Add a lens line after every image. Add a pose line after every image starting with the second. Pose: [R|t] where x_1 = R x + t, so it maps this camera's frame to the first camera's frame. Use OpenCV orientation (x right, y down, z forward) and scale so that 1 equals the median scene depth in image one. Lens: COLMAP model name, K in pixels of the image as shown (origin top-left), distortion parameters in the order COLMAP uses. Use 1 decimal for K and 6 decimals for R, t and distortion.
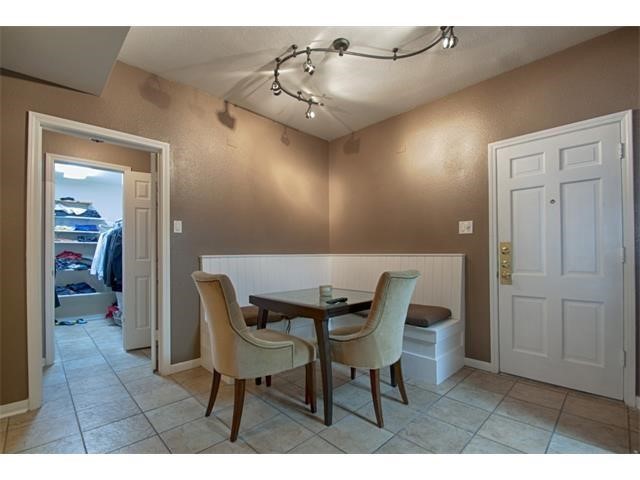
lens RADIAL K [[287.6, 0, 320.6], [0, 287.6, 251.4], [0, 0, 1]] dist [-0.002139, -0.000661]
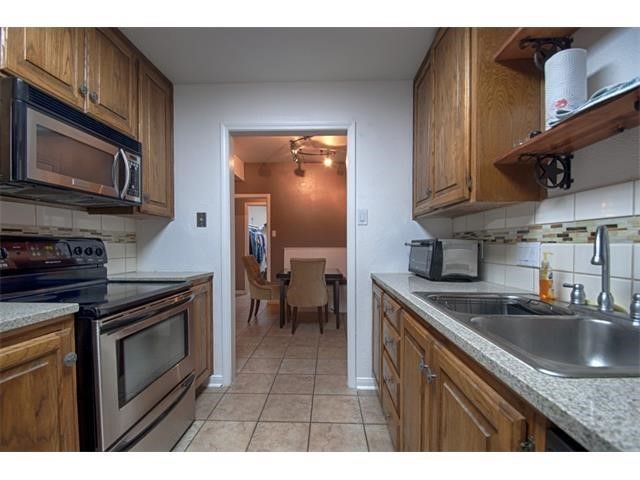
lens RADIAL K [[287.6, 0, 320.6], [0, 287.6, 251.4], [0, 0, 1]] dist [-0.002139, -0.000661]
pose [[0.698594, 0.015887, -0.715342, 1.195061], [0.000058, 0.999752, 0.022259, -0.005070], [0.715518, -0.015592, 0.698420, -0.191610]]
